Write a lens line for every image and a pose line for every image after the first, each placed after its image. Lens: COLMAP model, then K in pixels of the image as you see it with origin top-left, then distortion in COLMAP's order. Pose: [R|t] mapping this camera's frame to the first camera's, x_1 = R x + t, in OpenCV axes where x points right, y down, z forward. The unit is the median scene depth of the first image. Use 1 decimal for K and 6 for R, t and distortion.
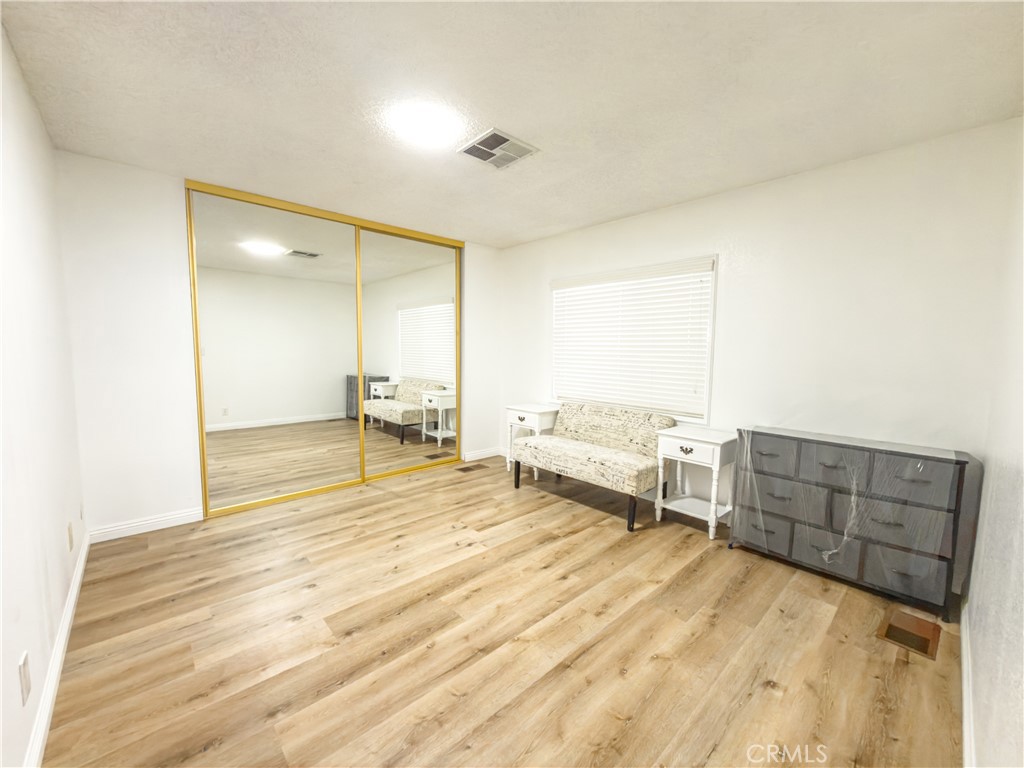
lens RADIAL K [[408.0, 0, 511.3], [0, 408.0, 384.3], [0, 0, 1]] dist [-0.000491, -0.000315]
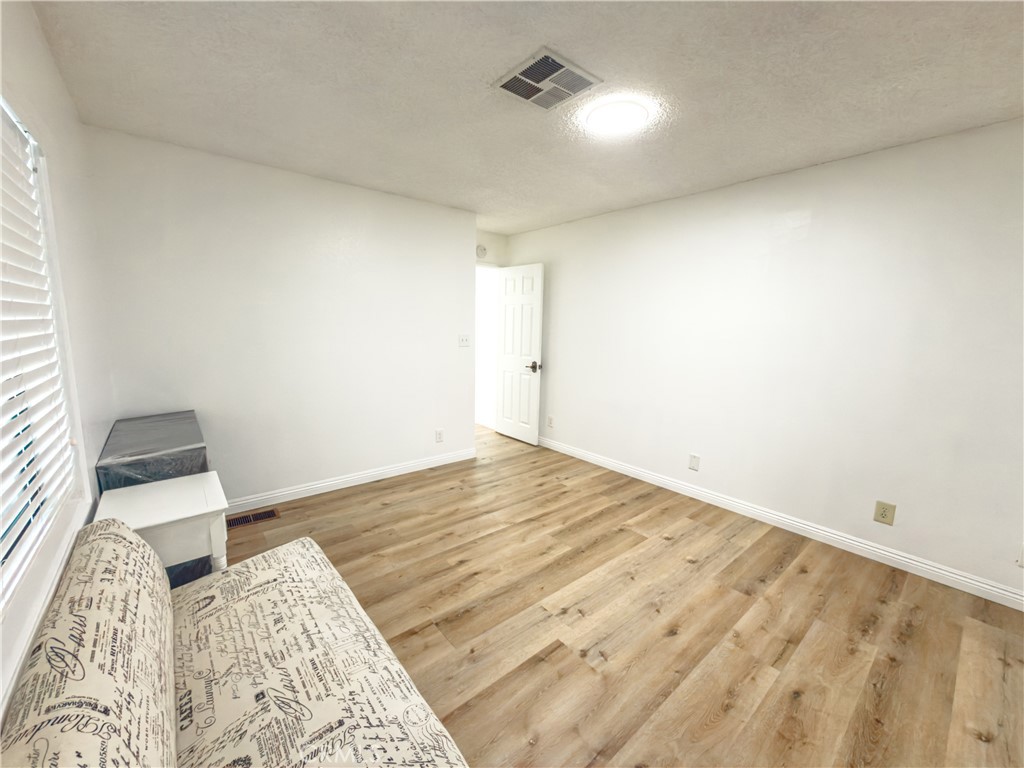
lens RADIAL K [[408.0, 0, 511.3], [0, 408.0, 384.3], [0, 0, 1]] dist [-0.000491, -0.000315]
pose [[-0.998480, -0.038546, 0.039405, -0.022280], [-0.028241, 0.971620, 0.234854, -0.228976], [-0.047340, 0.233384, -0.971232, 2.021301]]
